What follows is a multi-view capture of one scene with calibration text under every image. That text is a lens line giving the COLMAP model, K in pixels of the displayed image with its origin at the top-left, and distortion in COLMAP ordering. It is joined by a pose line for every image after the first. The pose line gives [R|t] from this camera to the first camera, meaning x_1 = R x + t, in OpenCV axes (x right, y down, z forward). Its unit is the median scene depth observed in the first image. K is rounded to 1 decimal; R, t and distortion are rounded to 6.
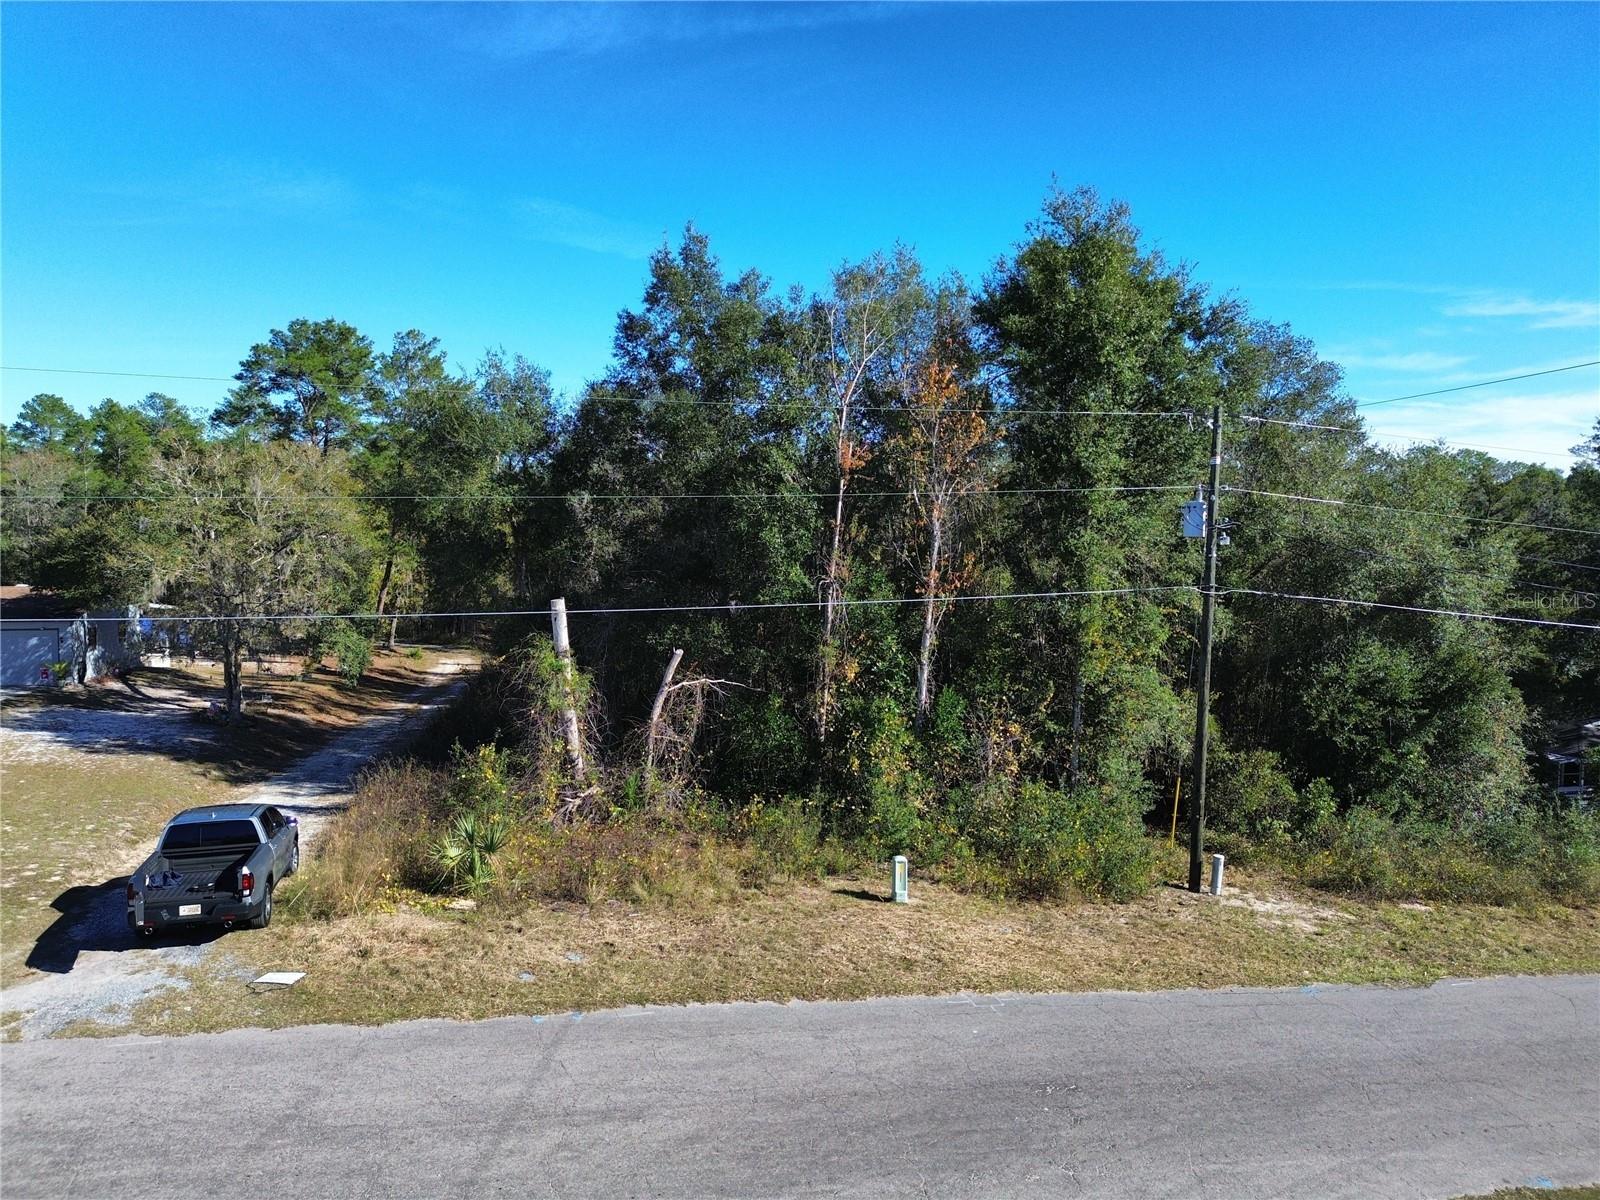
lens RADIAL K [[1132.8, 0, 792.9], [0, 1132.8, 601.0], [0, 0, 1]] dist [0.055886, -0.046362]
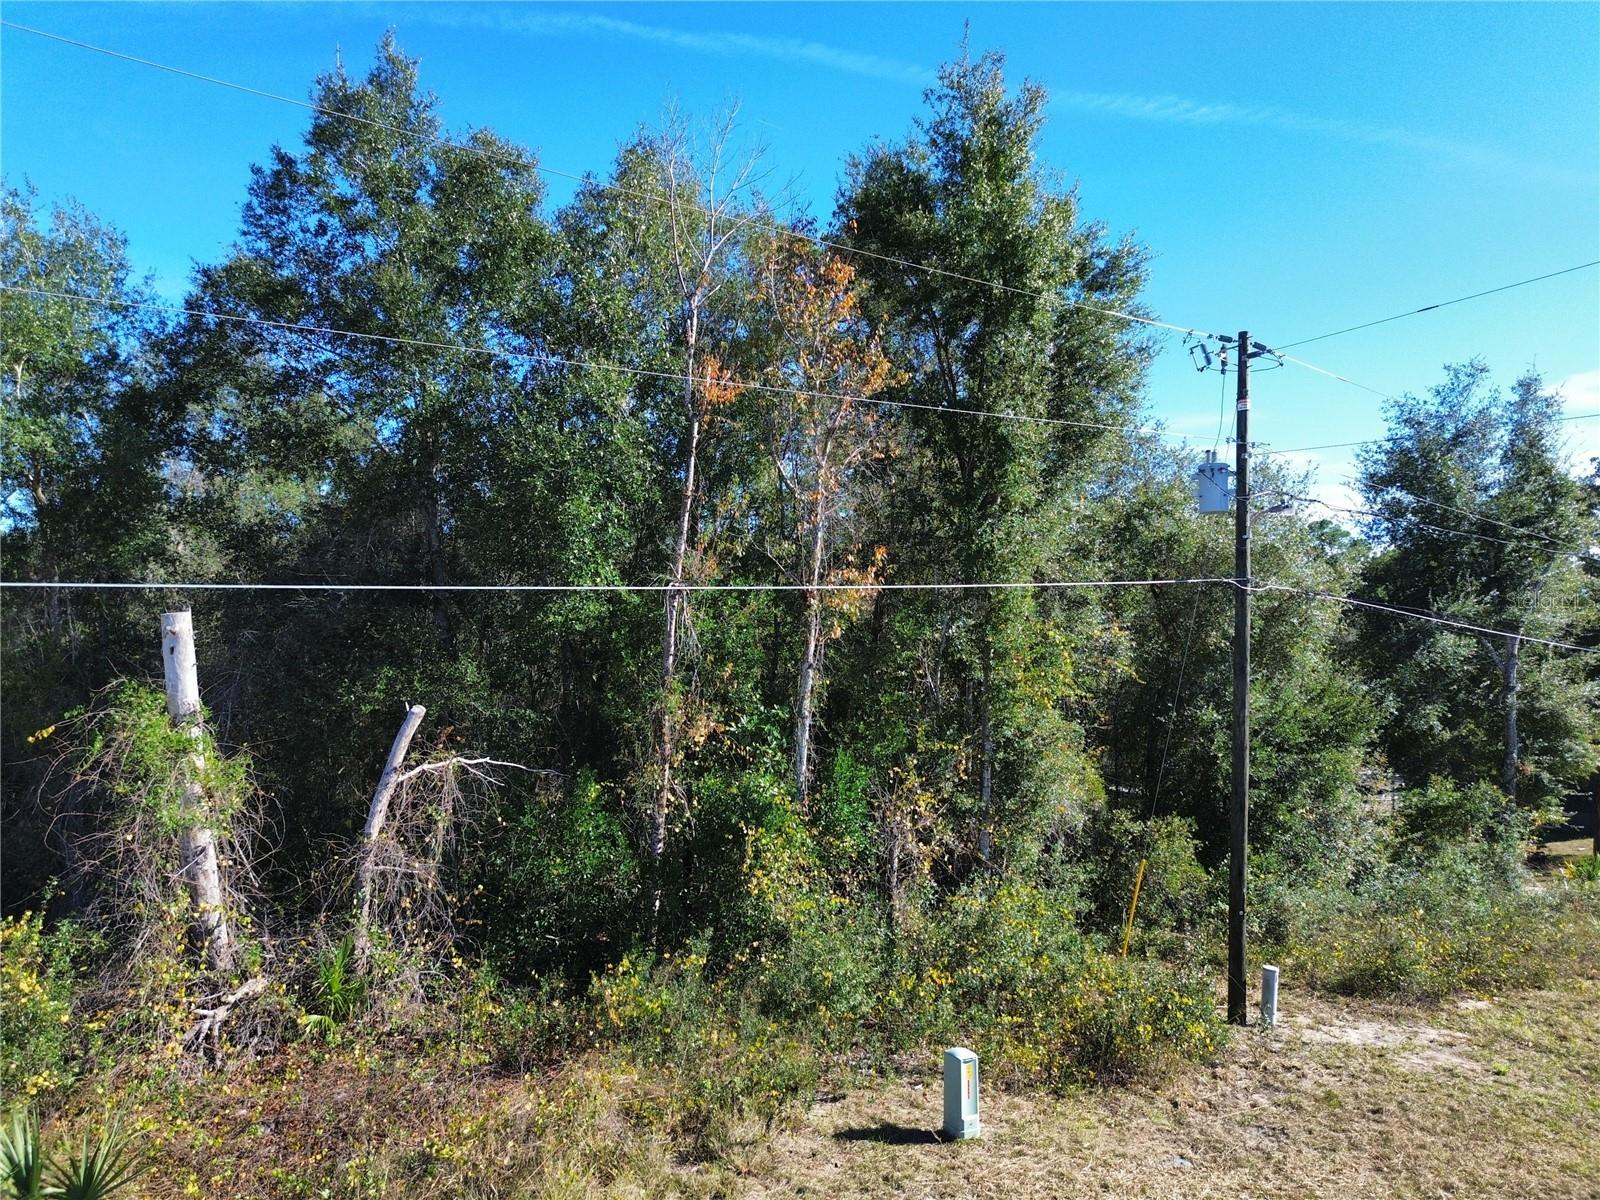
lens RADIAL K [[1132.8, 0, 798.9], [0, 1132.8, 606.3], [0, 0, 1]] dist [0.055886, -0.046362]
pose [[0.919103, 0.001550, 0.394014, -0.149416], [0.031534, 0.996495, -0.077478, 0.043576], [-0.392753, 0.083635, 0.915833, 0.408164]]
